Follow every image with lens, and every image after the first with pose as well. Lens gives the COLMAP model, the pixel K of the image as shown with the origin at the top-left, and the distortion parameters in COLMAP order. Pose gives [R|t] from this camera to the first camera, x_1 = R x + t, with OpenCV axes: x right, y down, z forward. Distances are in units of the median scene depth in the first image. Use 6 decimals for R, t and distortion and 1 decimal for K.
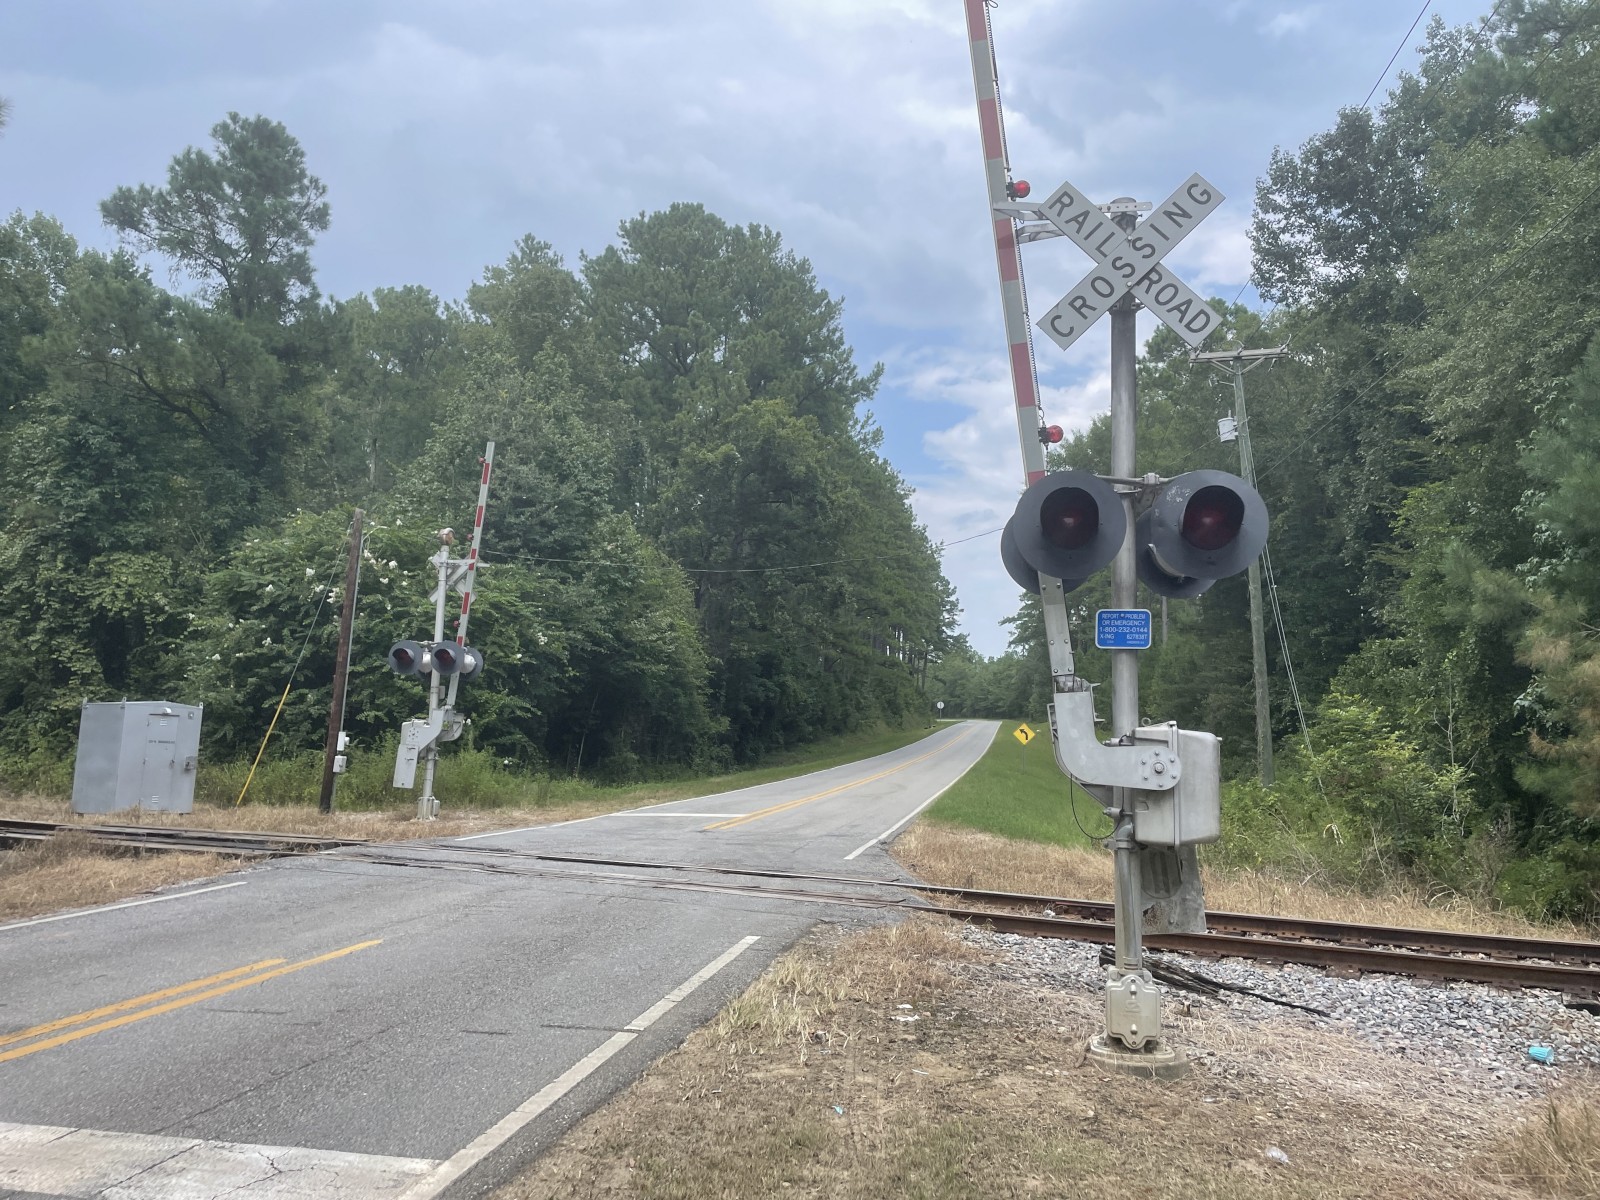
lens RADIAL K [[1190.3, 0, 804.2], [0, 1190.3, 593.3], [0, 0, 1]] dist [0.022812, -0.026829]
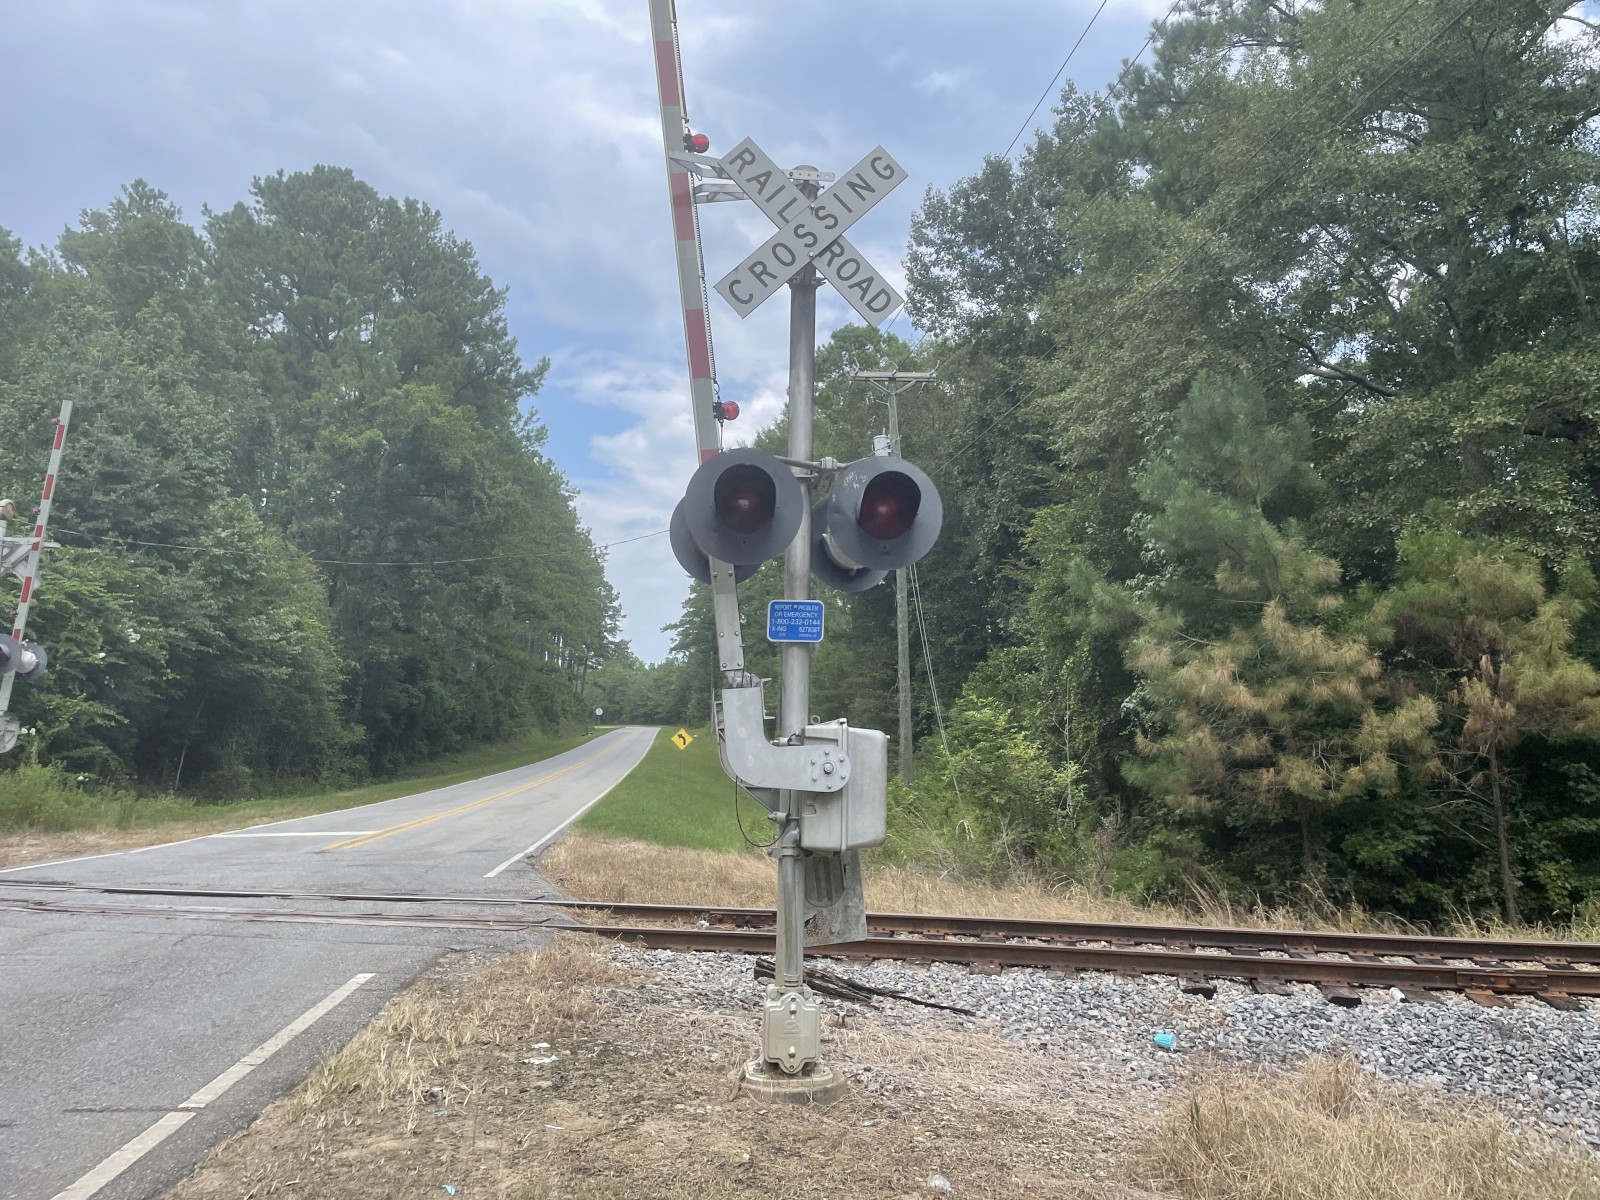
lens RADIAL K [[1190.3, 0, 825.1], [0, 1190.3, 576.5], [0, 0, 1]] dist [0.022812, -0.026829]
pose [[0.955250, 0.029670, 0.294308, 0.003438], [-0.023947, 0.999448, -0.023031, 0.003278], [-0.294829, 0.014953, 0.955433, 0.020310]]
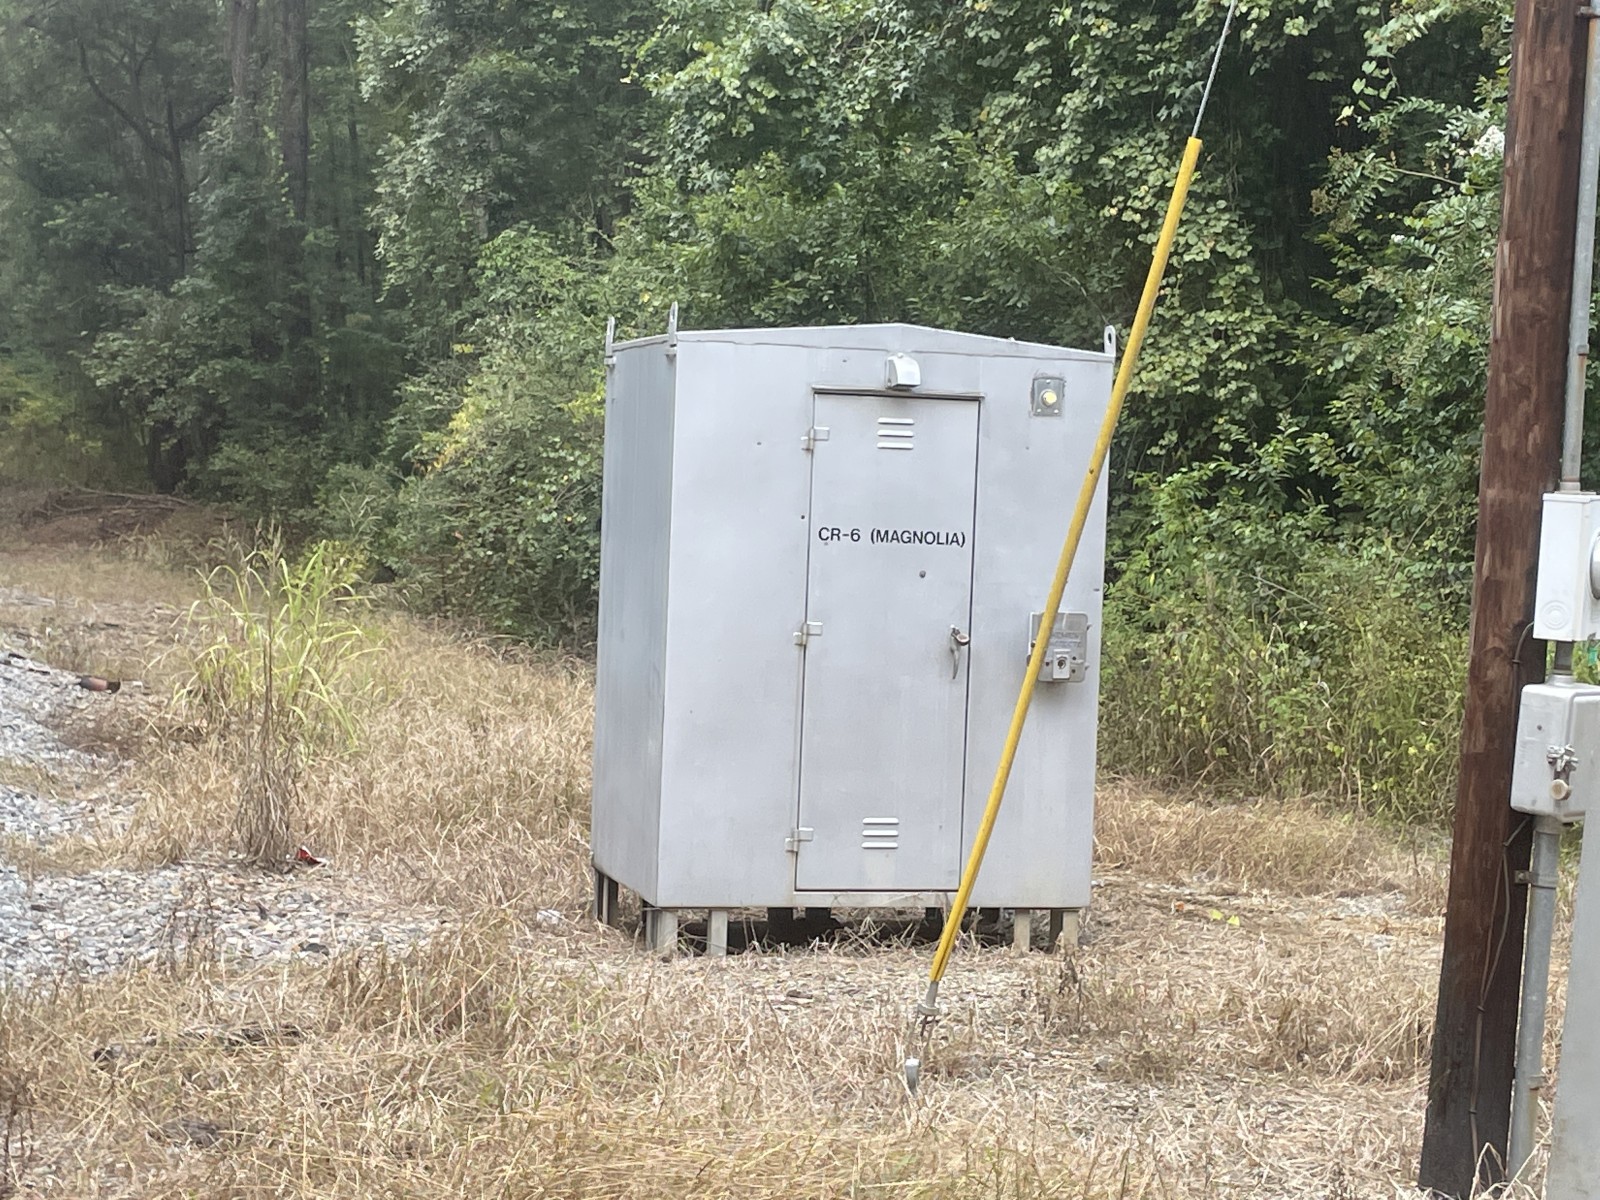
lens RADIAL K [[2926.4, 0, 799.1], [0, 2926.4, 608.5], [0, 0, 1]] dist [0.119071, 0.000000]
pose [[0.635398, 0.034371, -0.771420, -0.142707], [0.092404, 0.988446, 0.120151, 0.059614], [0.766636, -0.147626, 0.624880, 0.530757]]
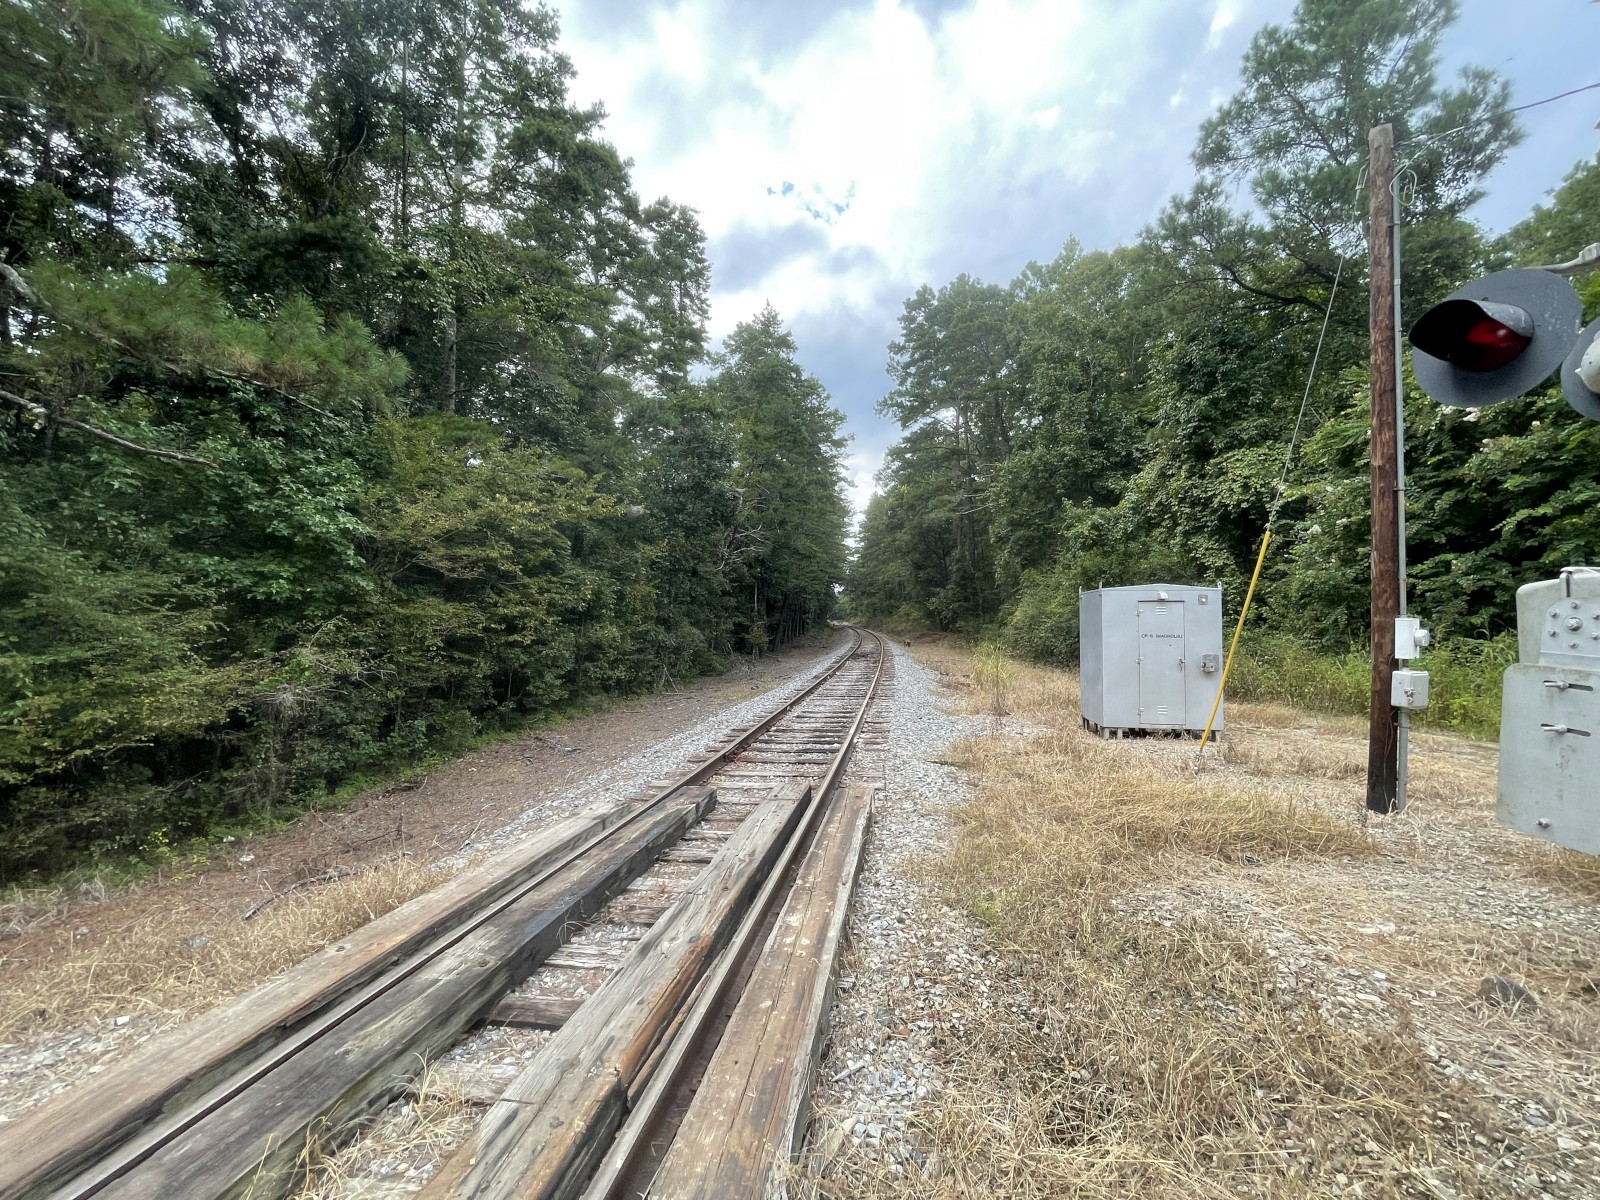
lens RADIAL K [[643.3, 0, 810.7], [0, 643.3, 599.7], [0, 0, 1]] dist [-0.000993, -0.000524]
pose [[0.277429, -0.057694, -0.959012, -0.153154], [0.144615, 0.989330, -0.017683, 0.057629], [0.949800, -0.133781, 0.282812, 0.511463]]
